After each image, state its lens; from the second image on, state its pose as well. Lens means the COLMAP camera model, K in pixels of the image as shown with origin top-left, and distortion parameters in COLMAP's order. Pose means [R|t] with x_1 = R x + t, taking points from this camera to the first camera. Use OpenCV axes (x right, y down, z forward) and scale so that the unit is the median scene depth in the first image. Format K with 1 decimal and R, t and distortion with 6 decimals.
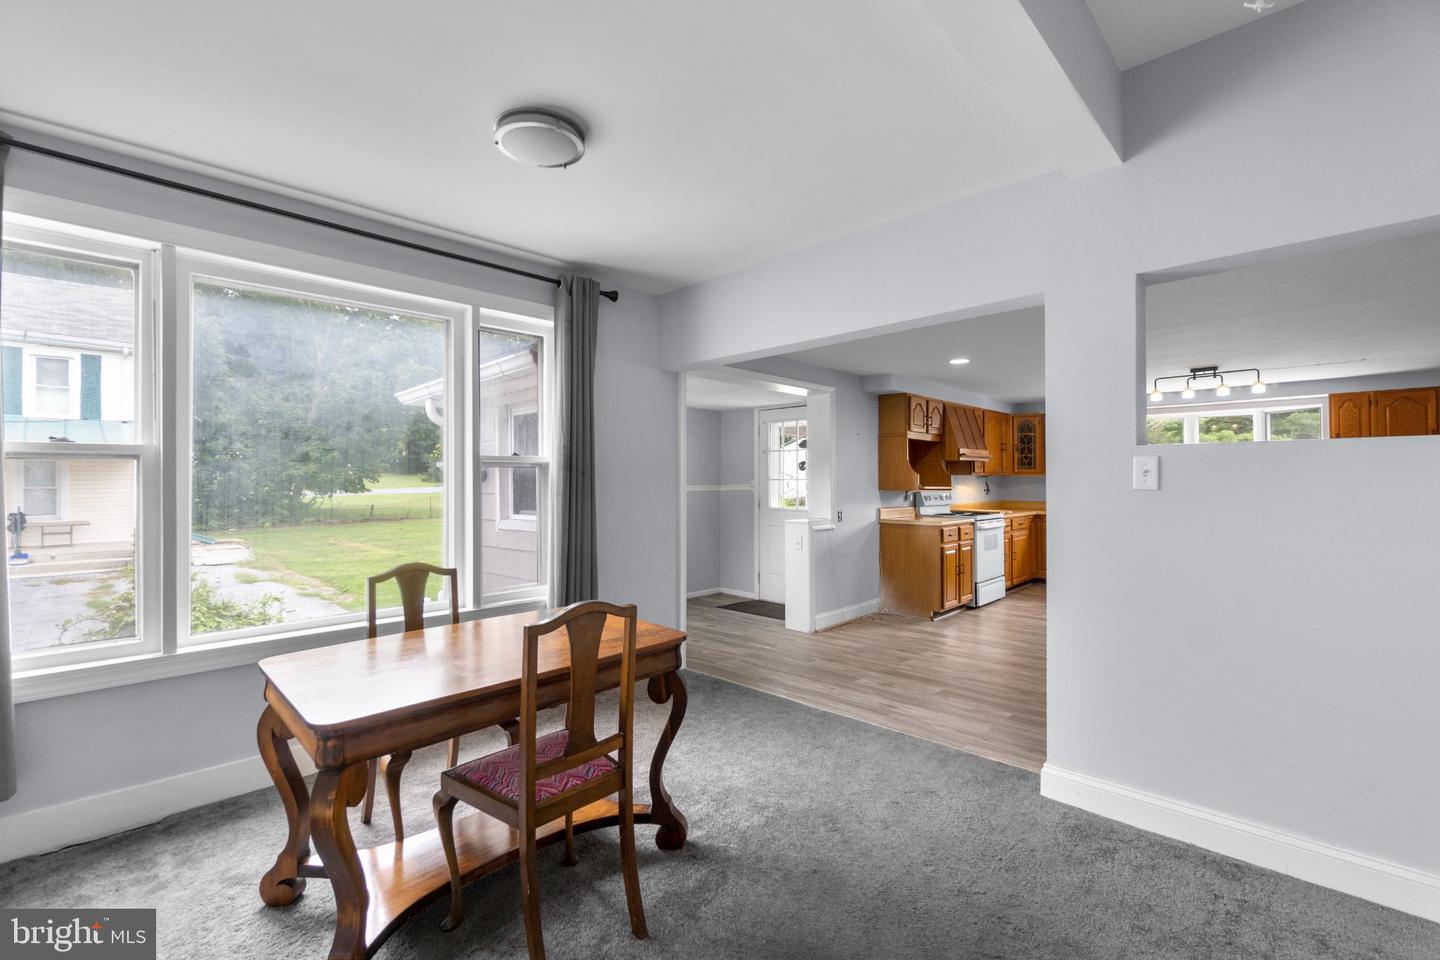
lens RADIAL K [[626.1, 0, 721.0], [0, 626.1, 477.0], [0, 0, 1]] dist [-0.005848, 0.002160]
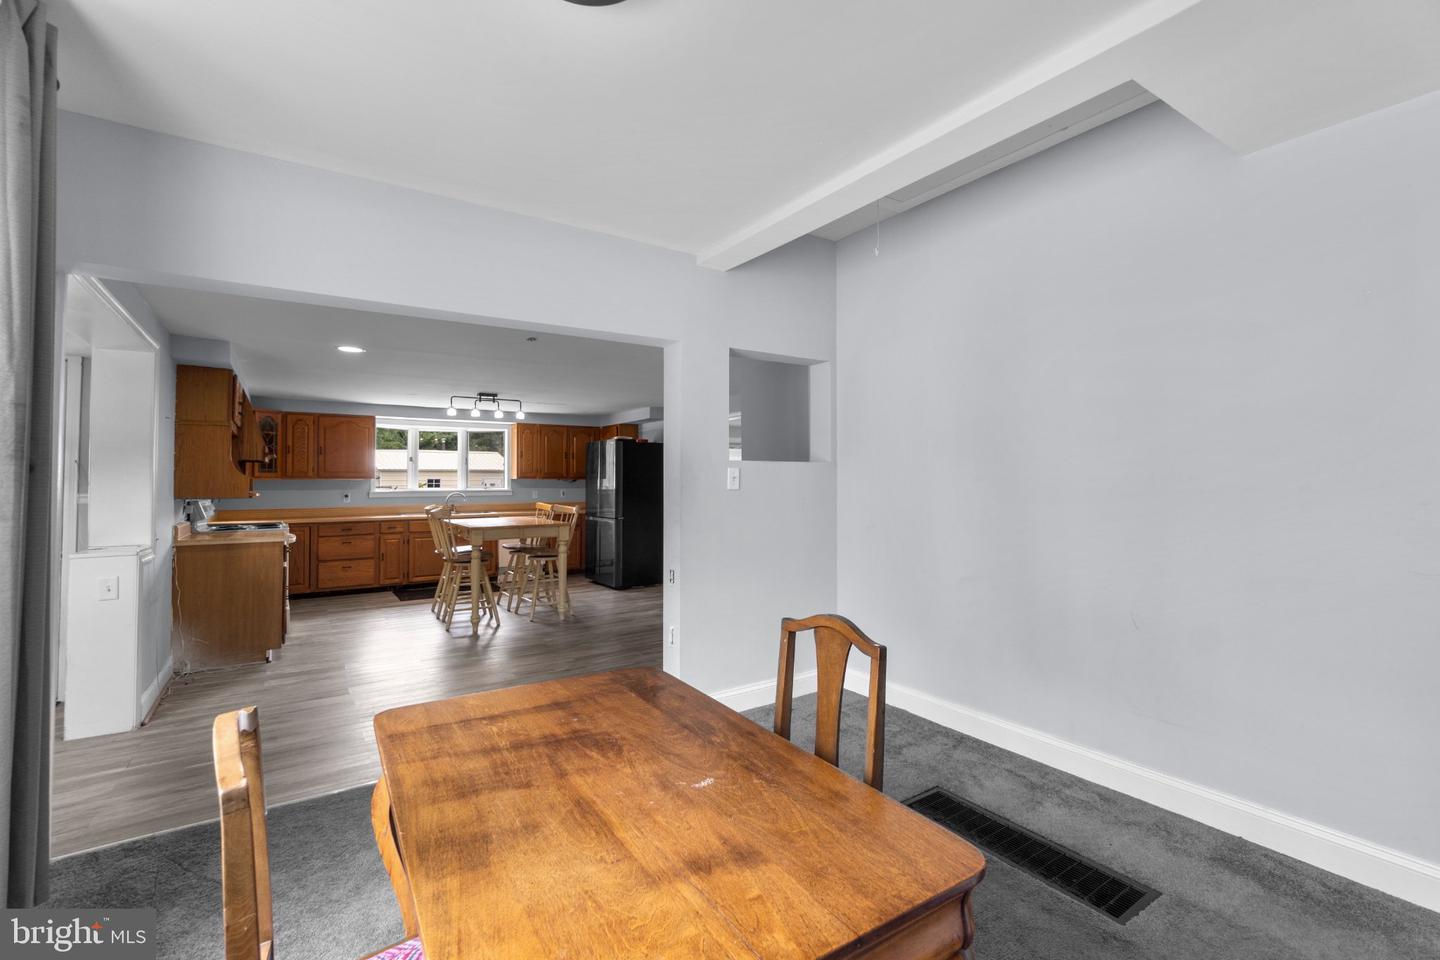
lens RADIAL K [[626.1, 0, 719.4], [0, 626.1, 475.2], [0, 0, 1]] dist [-0.005848, 0.002160]
pose [[0.208613, 0.010275, 0.977944, -0.349105], [-0.000208, 0.999945, -0.010461, 0.000520], [-0.977998, 0.001979, 0.208603, 0.296534]]
